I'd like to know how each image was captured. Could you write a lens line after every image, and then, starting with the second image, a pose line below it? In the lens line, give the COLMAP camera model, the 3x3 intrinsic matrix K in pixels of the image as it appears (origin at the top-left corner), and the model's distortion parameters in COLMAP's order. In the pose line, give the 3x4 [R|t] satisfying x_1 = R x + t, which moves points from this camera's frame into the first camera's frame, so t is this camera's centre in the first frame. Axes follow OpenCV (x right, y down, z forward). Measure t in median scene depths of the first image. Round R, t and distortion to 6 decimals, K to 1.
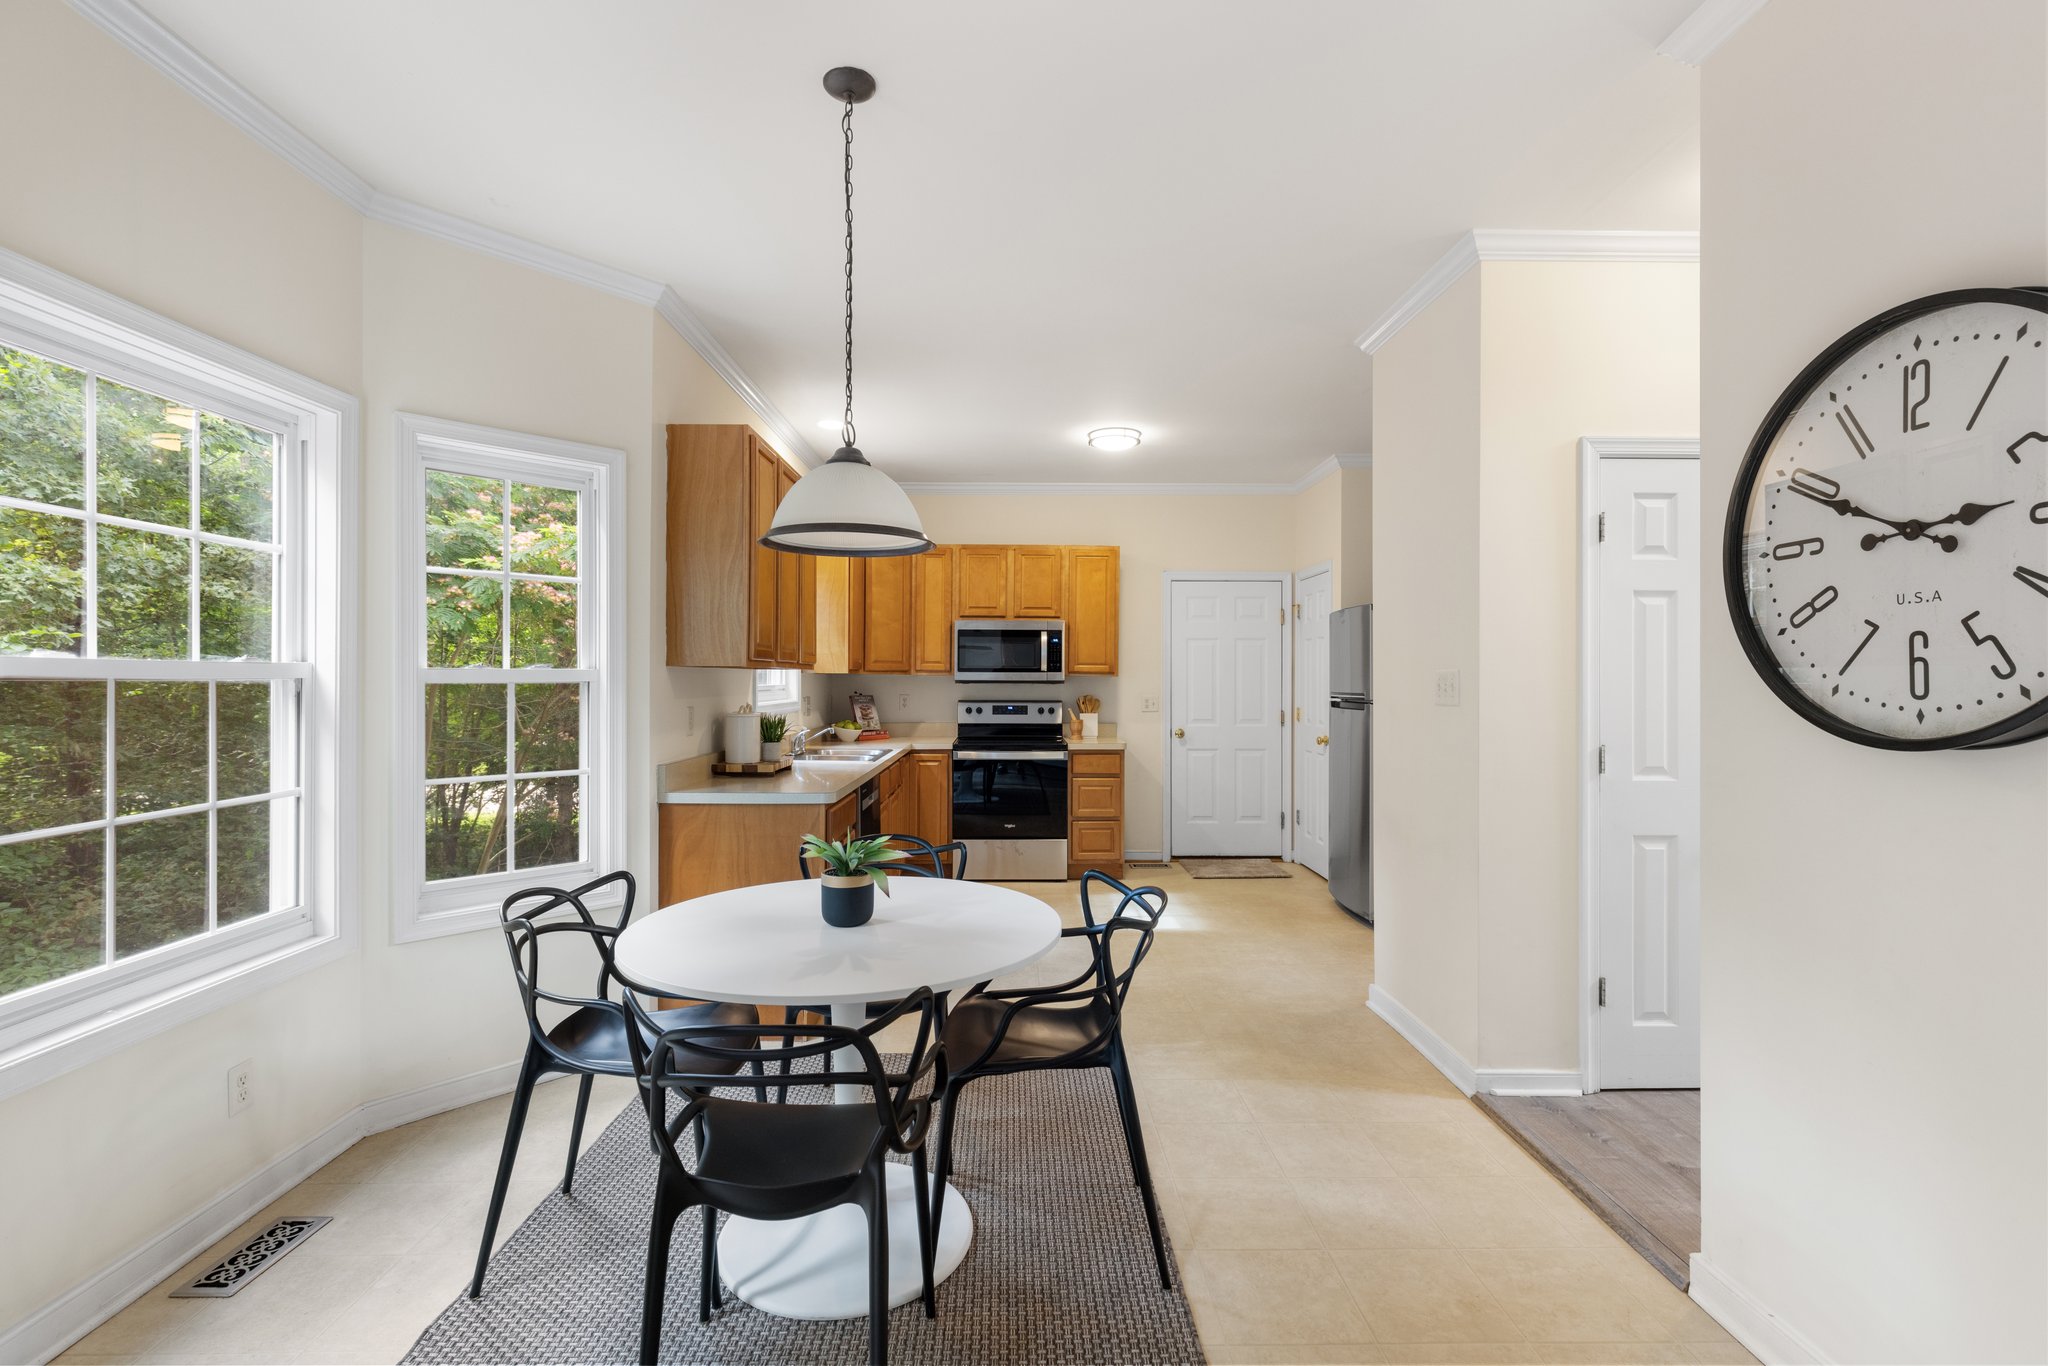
lens RADIAL K [[914.1, 0, 1024.0], [0, 914.1, 683.0], [0, 0, 1]] dist [0.003655, -0.000231]
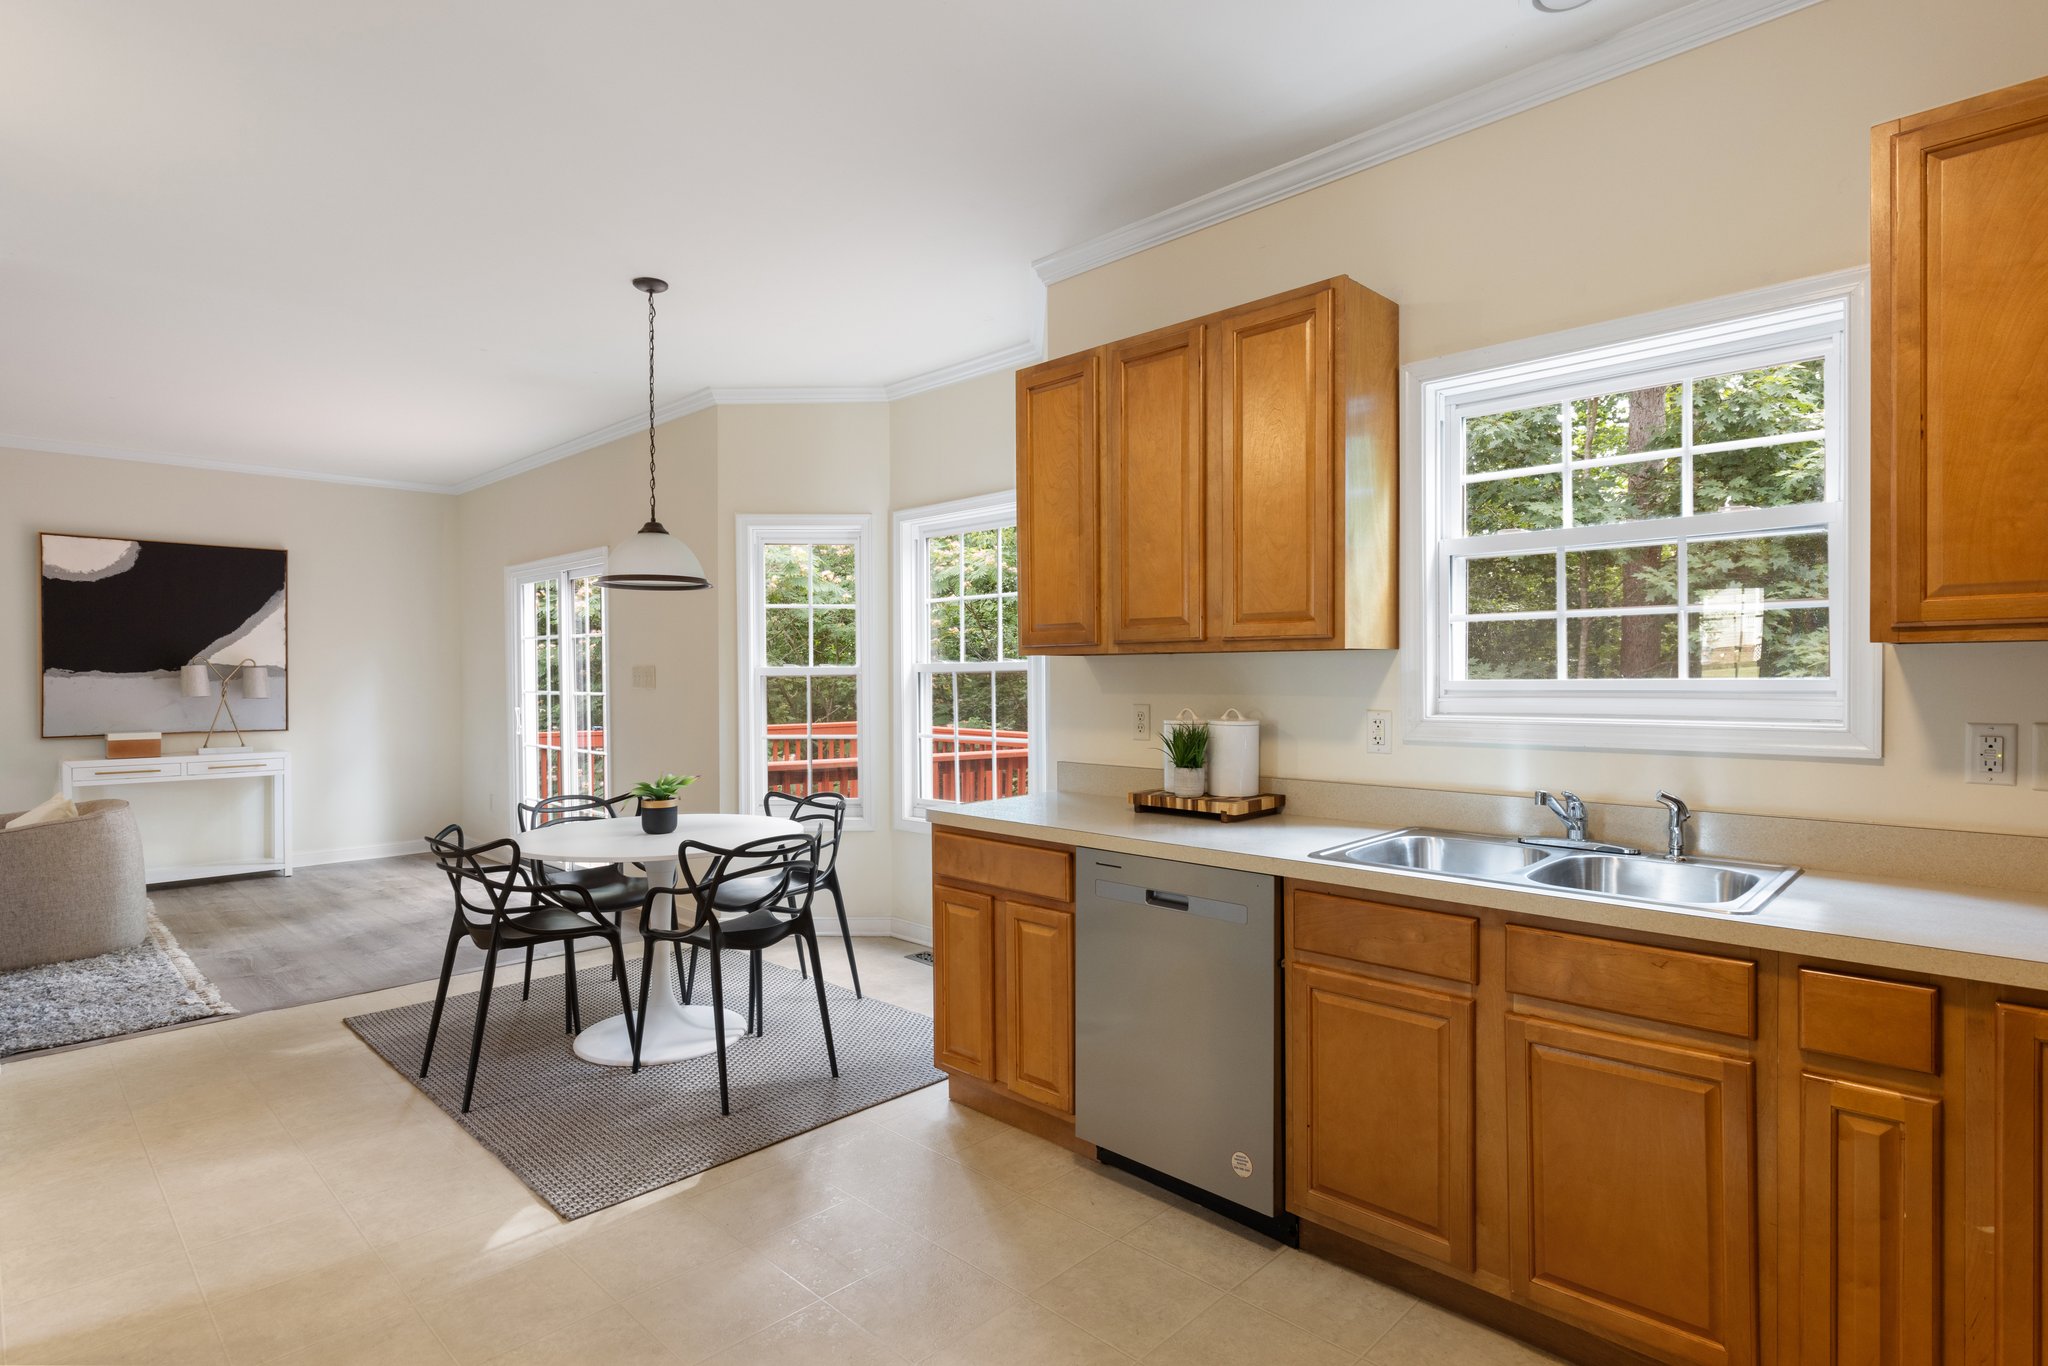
lens RADIAL K [[1051.9, 0, 1024.0], [0, 1051.9, 683.0], [0, 0, 1]] dist [0.001444, 0.000209]
pose [[-0.714745, 0.010724, -0.699303, 0.210770], [0.004199, 0.999930, 0.011043, -0.002269], [0.699372, 0.004957, -0.714740, 0.944057]]
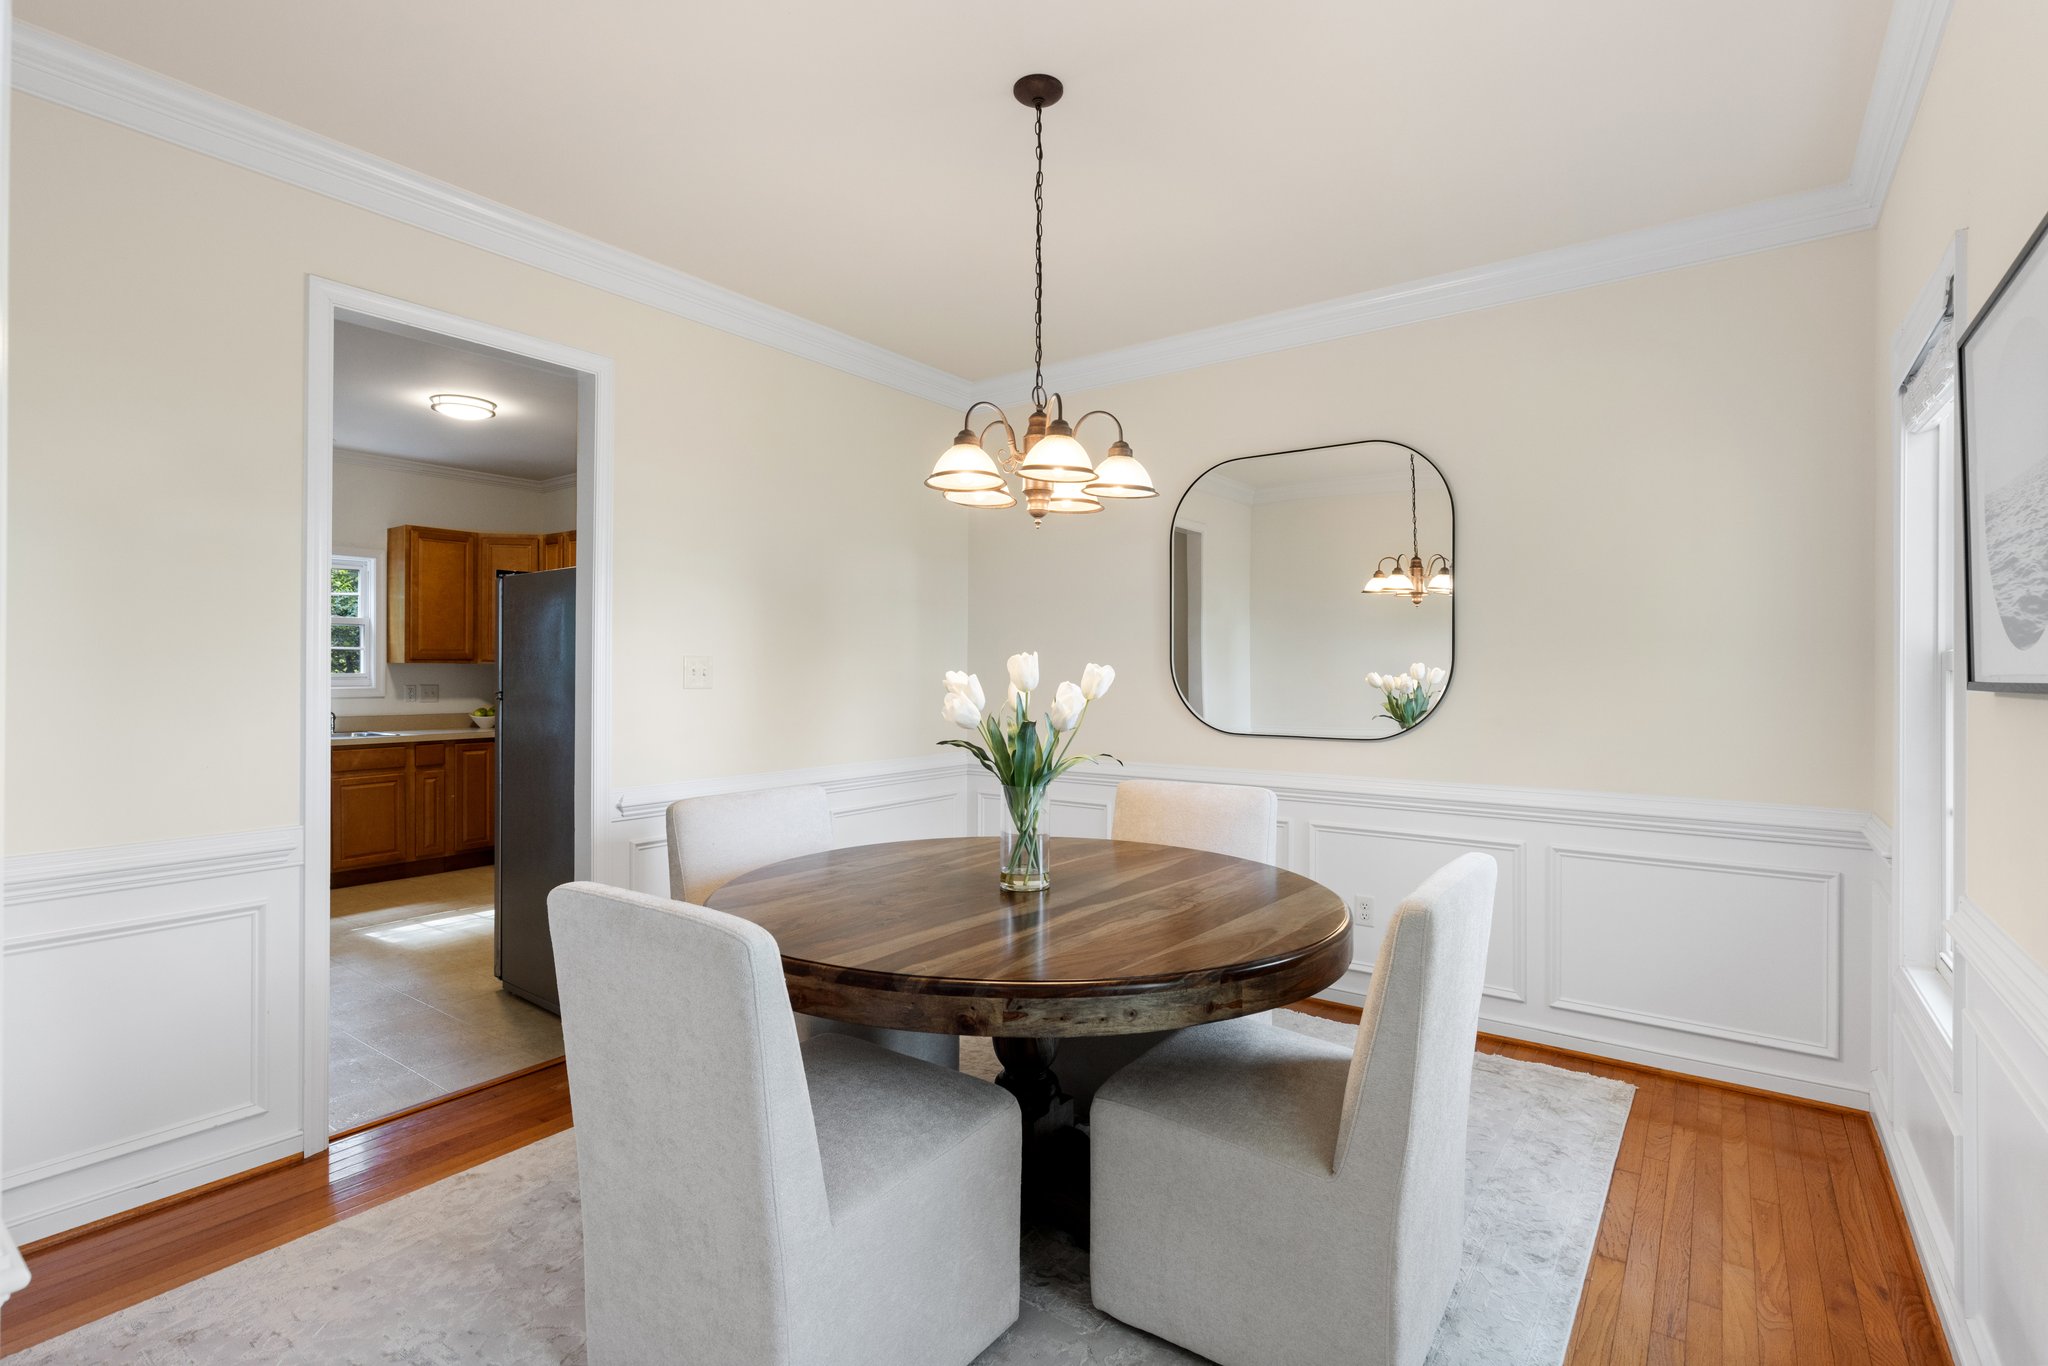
lens RADIAL K [[967.4, 0, 1022.3], [0, 967.4, 679.5], [0, 0, 1]] dist [-0.001232, -0.001532]
pose [[0.800928, 0.005716, -0.598734, 0.967861], [-0.007004, 0.999975, 0.000177, 0.003104], [0.598720, 0.004052, 0.800948, 0.468945]]
